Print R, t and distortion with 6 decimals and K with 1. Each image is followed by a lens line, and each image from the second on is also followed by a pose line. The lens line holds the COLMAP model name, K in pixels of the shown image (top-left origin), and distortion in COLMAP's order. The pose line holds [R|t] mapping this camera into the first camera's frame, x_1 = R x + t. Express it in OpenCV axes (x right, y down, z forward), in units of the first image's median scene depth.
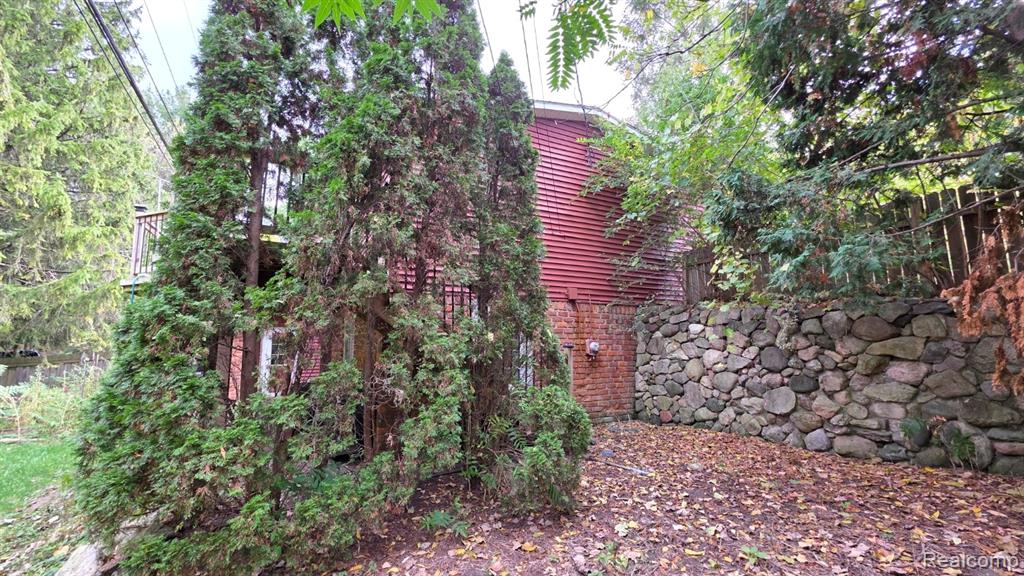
lens RADIAL K [[403.2, 0, 509.8], [0, 403.2, 286.9], [0, 0, 1]] dist [0.003230, -0.000509]
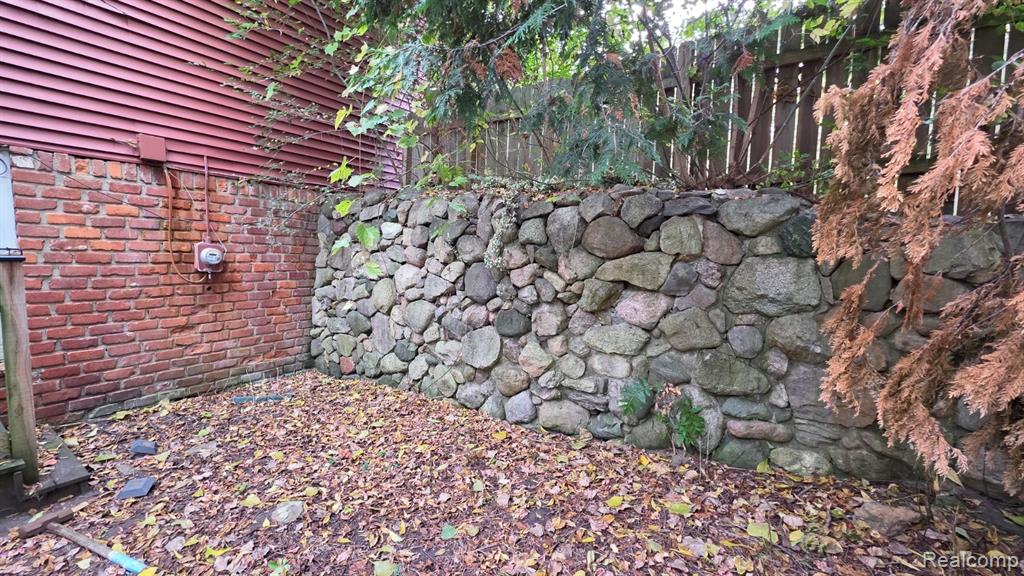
lens RADIAL K [[403.2, 0, 512.2], [0, 403.2, 288.1], [0, 0, 1]] dist [0.003230, -0.000509]
pose [[0.884519, -0.022909, 0.465941, 0.442635], [-0.087476, 0.972932, 0.213897, 0.054902], [-0.458229, -0.229954, 0.858573, 0.483459]]
